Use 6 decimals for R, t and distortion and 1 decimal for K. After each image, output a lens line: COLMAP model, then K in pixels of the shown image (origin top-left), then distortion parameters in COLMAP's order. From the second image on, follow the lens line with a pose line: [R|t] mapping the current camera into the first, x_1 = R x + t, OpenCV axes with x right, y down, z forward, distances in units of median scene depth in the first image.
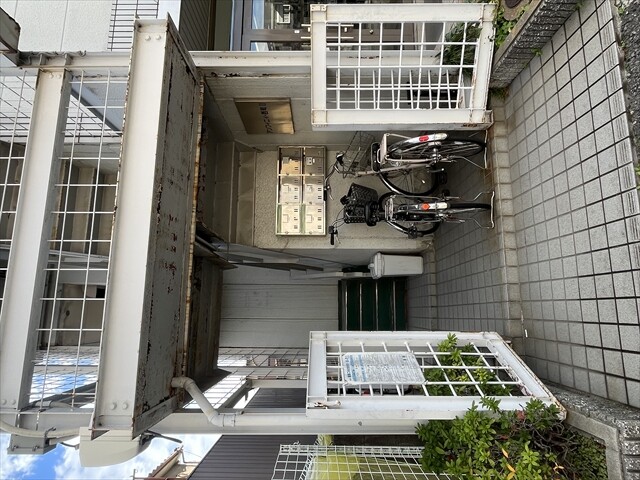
lens RADIAL K [[380.8, 0, 320.0], [0, 380.8, 240.0], [0, 0, 1]] dist [-0.005720, -0.002273]
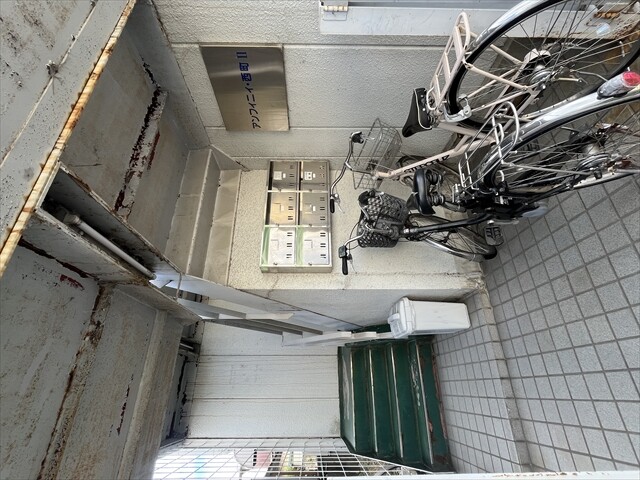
lens RADIAL K [[300.7, 0, 320.0], [0, 300.7, 240.0], [0, 0, 1]] dist [0.001806, 0.000336]
pose [[0.999693, 0.001293, 0.024734, -0.019866], [0.005429, 0.962908, -0.269774, 0.083356], [-0.024166, 0.269825, 0.962606, 0.445480]]
